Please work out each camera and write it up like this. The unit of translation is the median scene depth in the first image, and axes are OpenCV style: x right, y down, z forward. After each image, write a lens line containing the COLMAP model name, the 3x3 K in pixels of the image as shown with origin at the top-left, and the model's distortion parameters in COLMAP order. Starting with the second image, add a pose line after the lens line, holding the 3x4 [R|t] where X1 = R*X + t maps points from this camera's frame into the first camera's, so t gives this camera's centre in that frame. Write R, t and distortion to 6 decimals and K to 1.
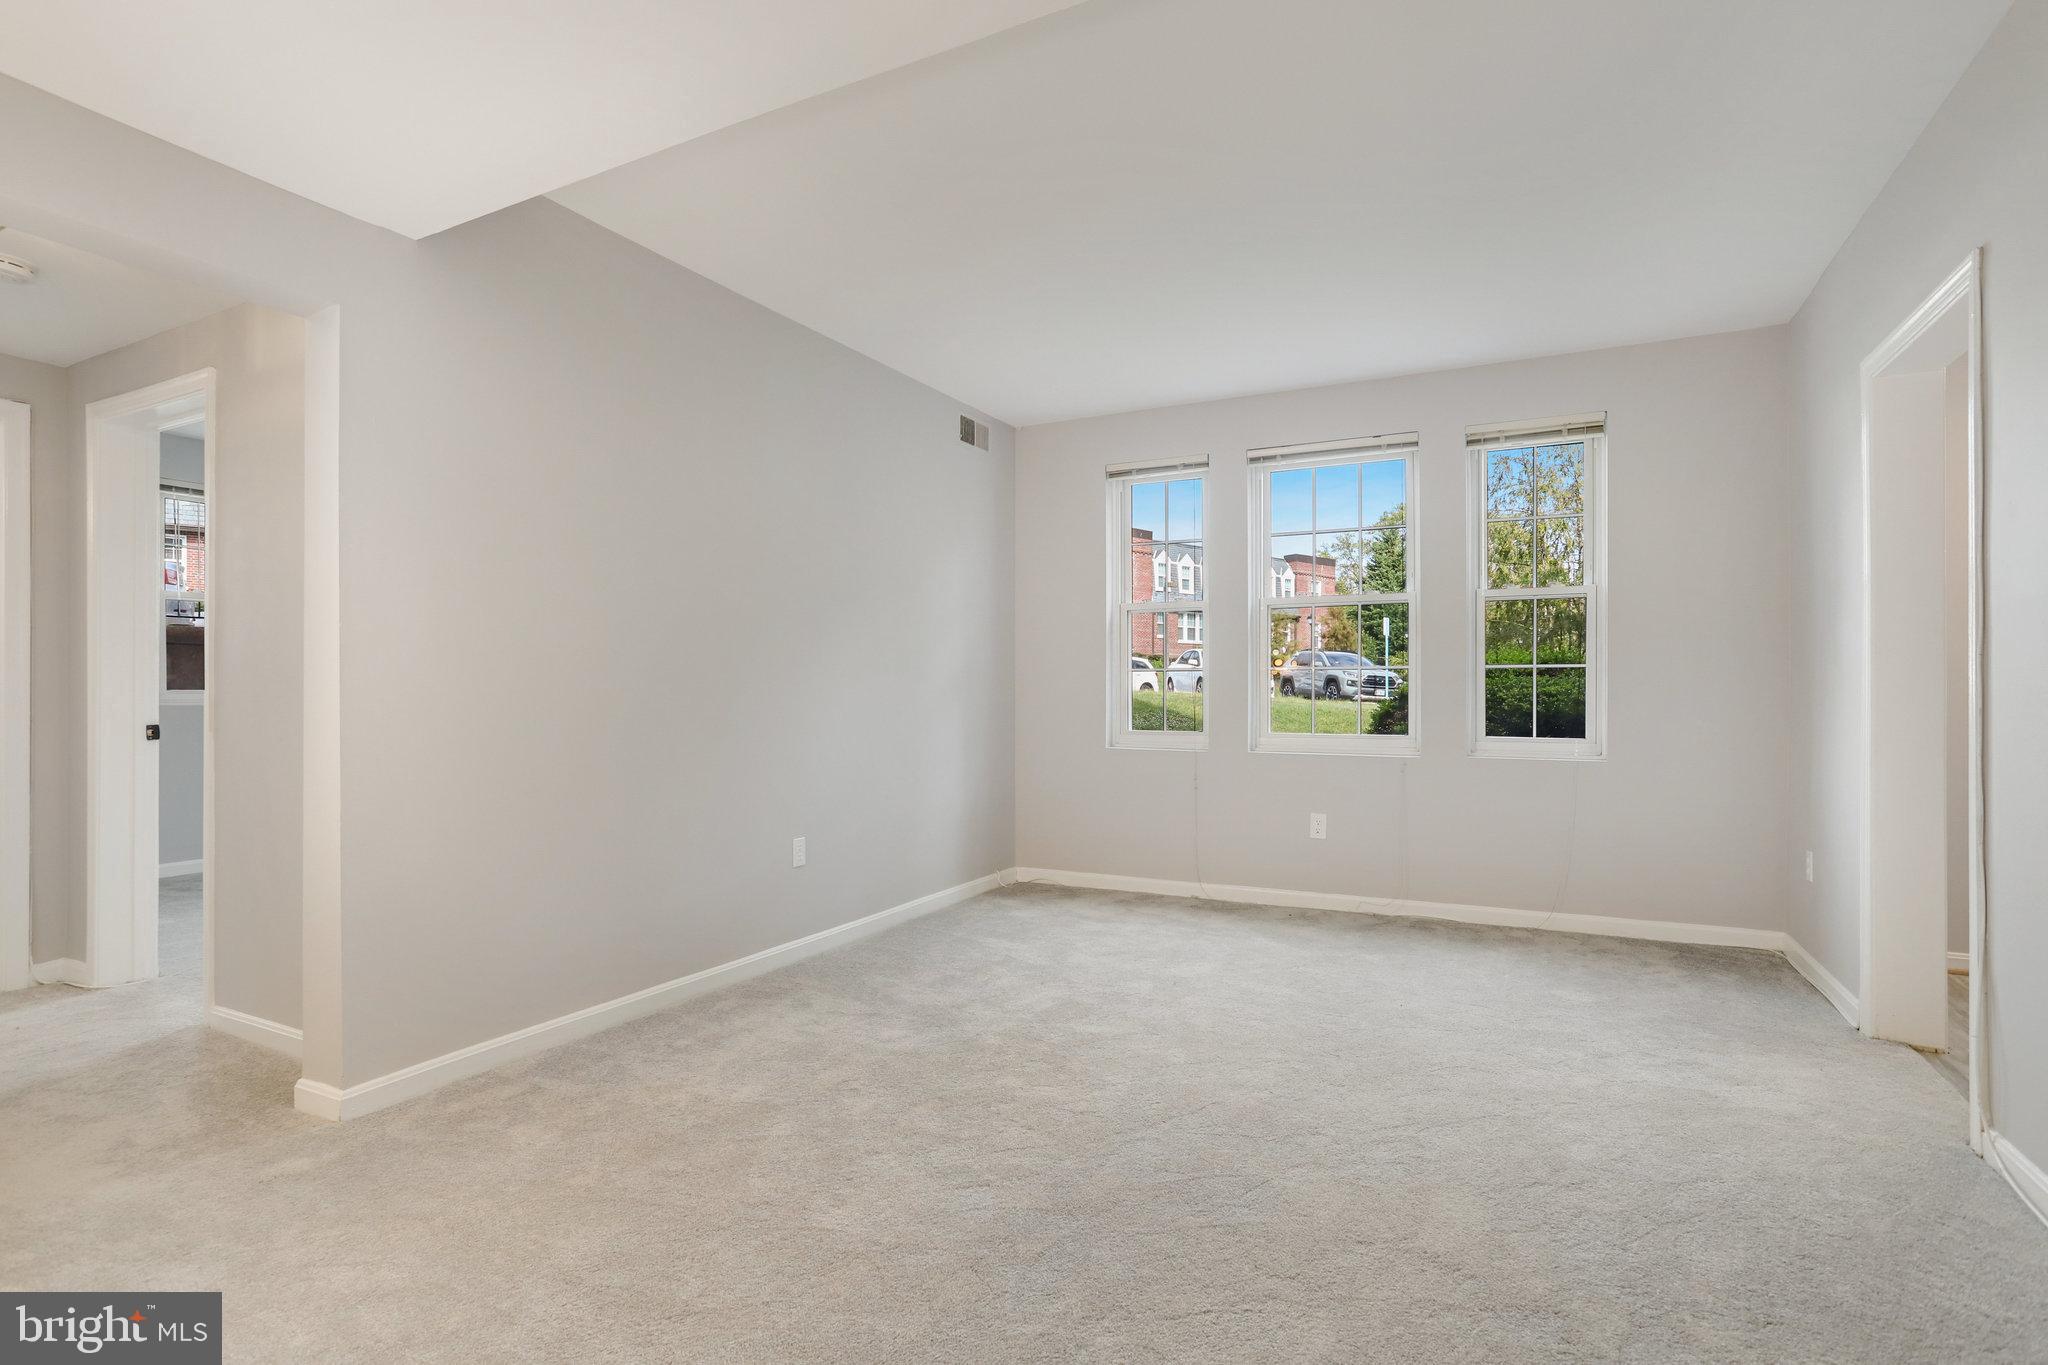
lens RADIAL K [[985.7, 0, 1011.5], [0, 985.7, 685.2], [0, 0, 1]] dist [-0.046900, 0.017183]
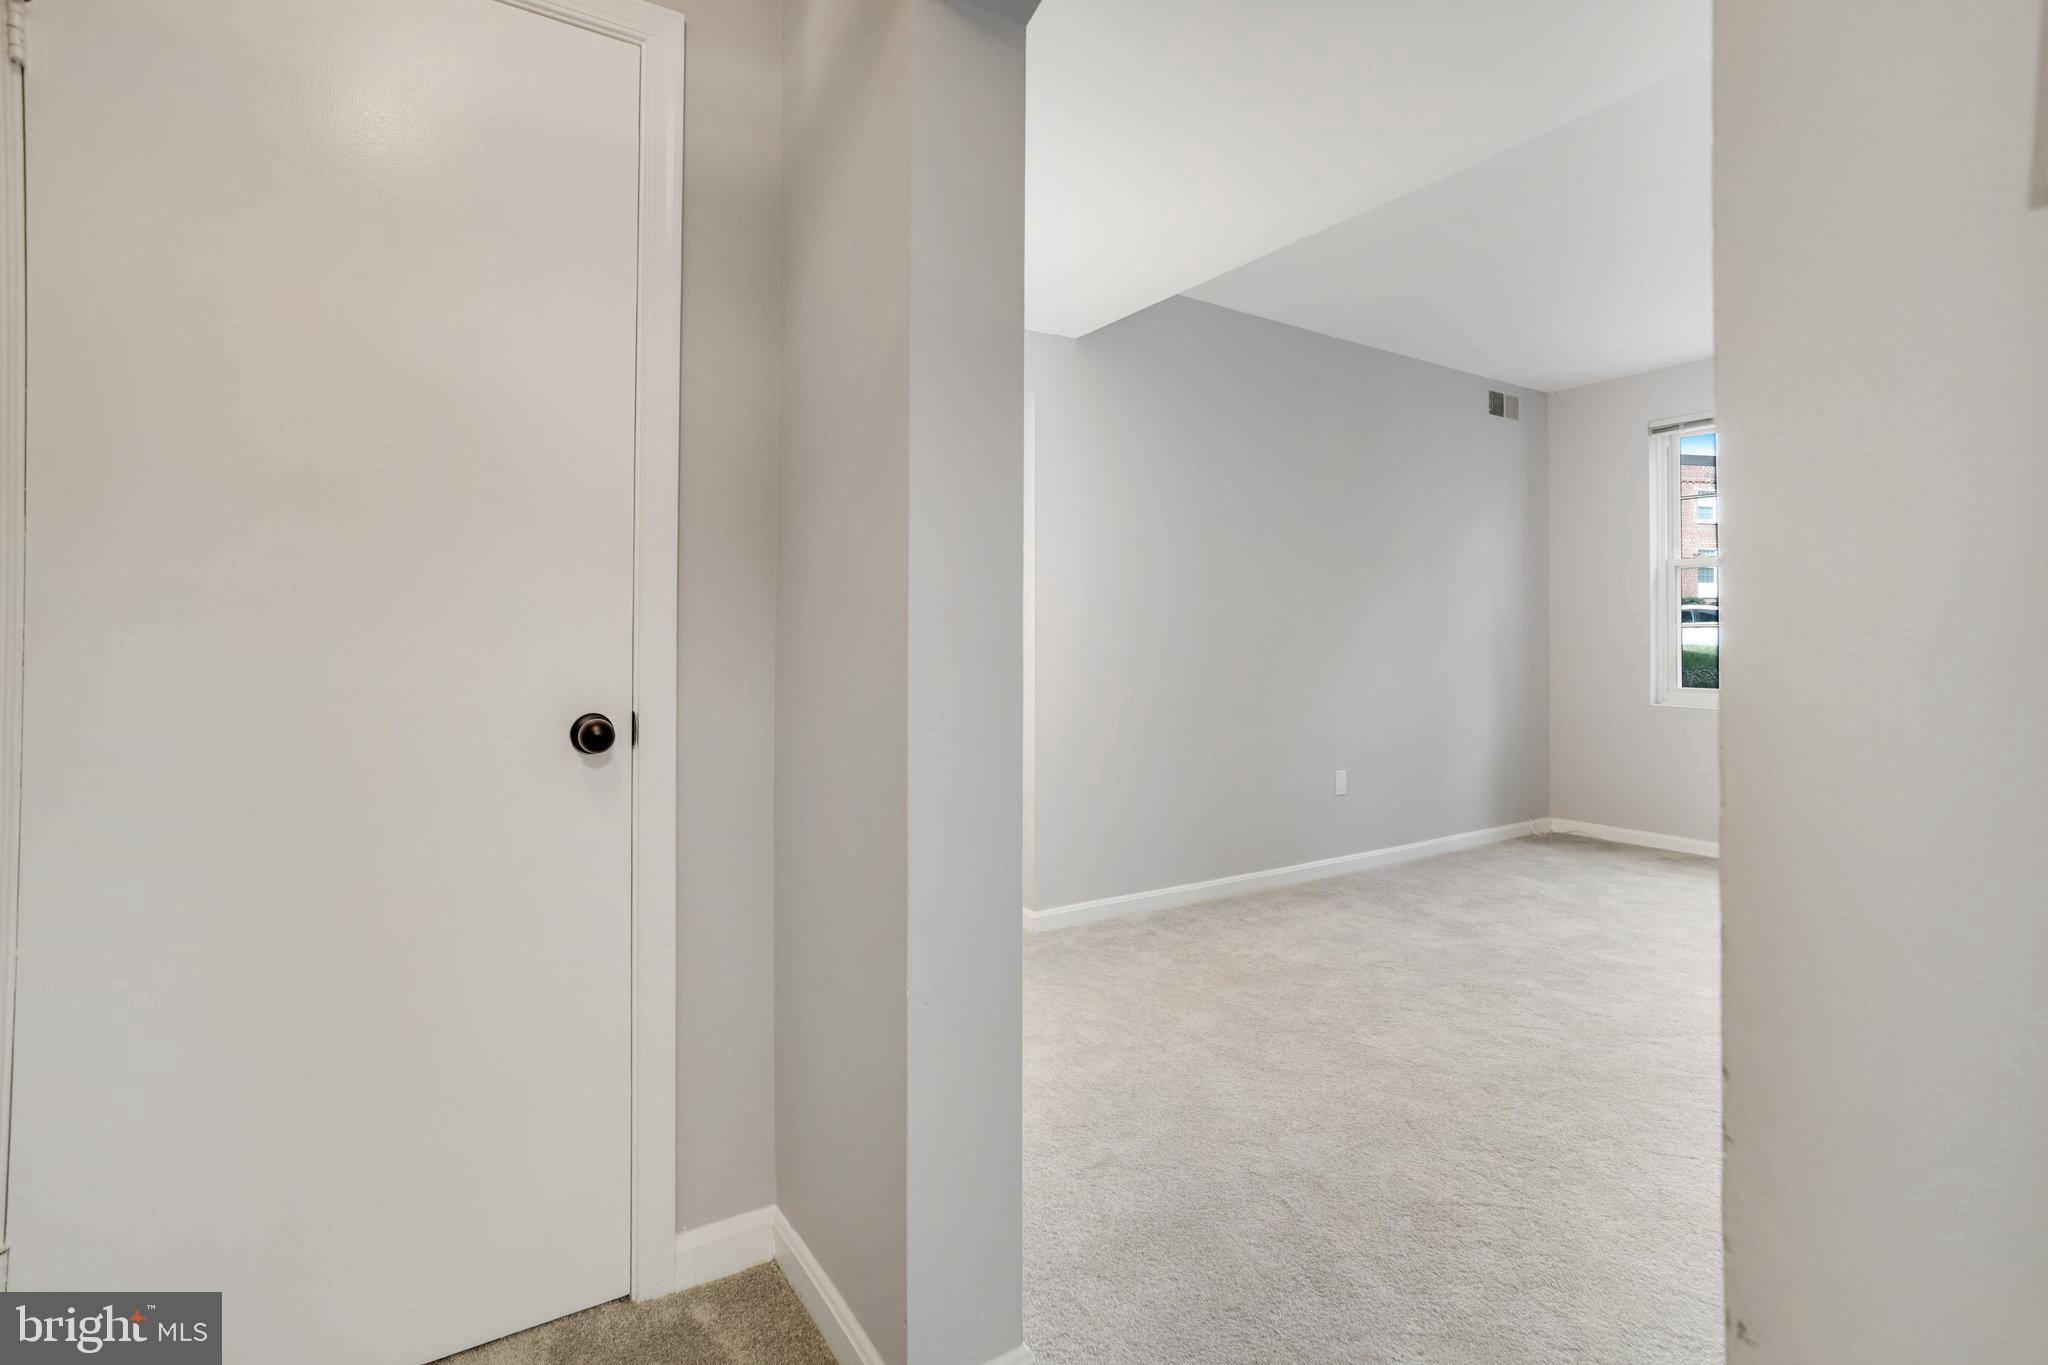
lens RADIAL K [[985.7, 0, 1018.2], [0, 985.7, 636.3], [0, 0, 1]] dist [-0.046900, 0.017183]
pose [[0.870832, -0.003794, -0.491566, 0.032236], [0.002333, 0.999991, -0.003585, -0.005799], [0.491576, 0.001975, 0.870833, -0.261087]]
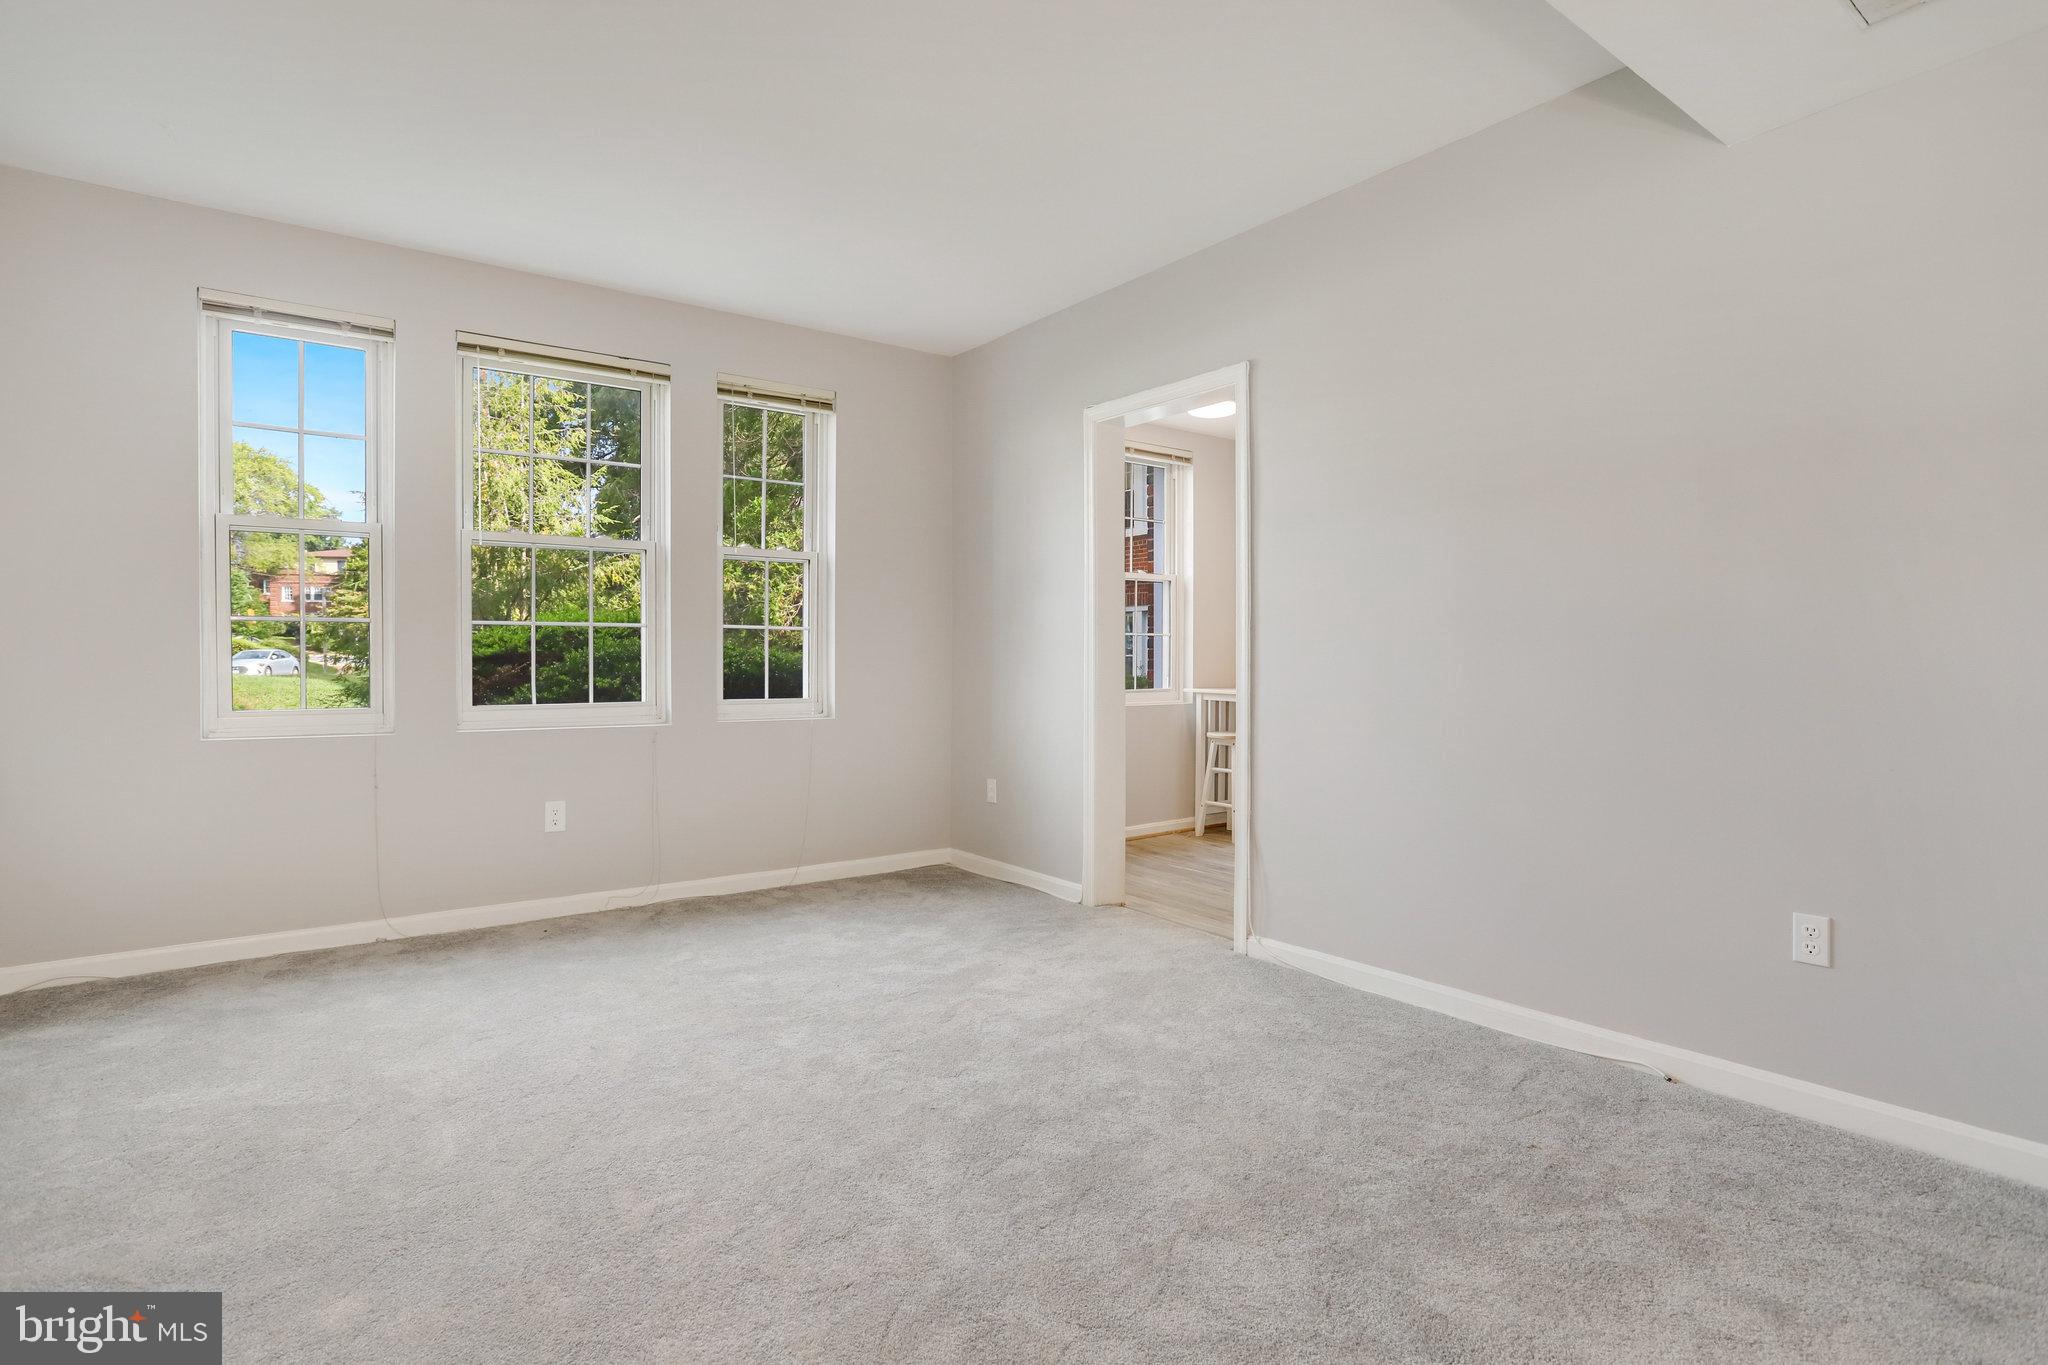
lens RADIAL K [[1012.2, 0, 1021.1], [0, 1012.2, 665.6], [0, 0, 1]] dist [-0.057227, 0.025139]
pose [[0.434154, -0.007165, 0.900810, -0.370399], [-0.007412, 0.999906, 0.011526, 0.007379], [-0.900808, -0.011681, 0.434060, 0.397996]]
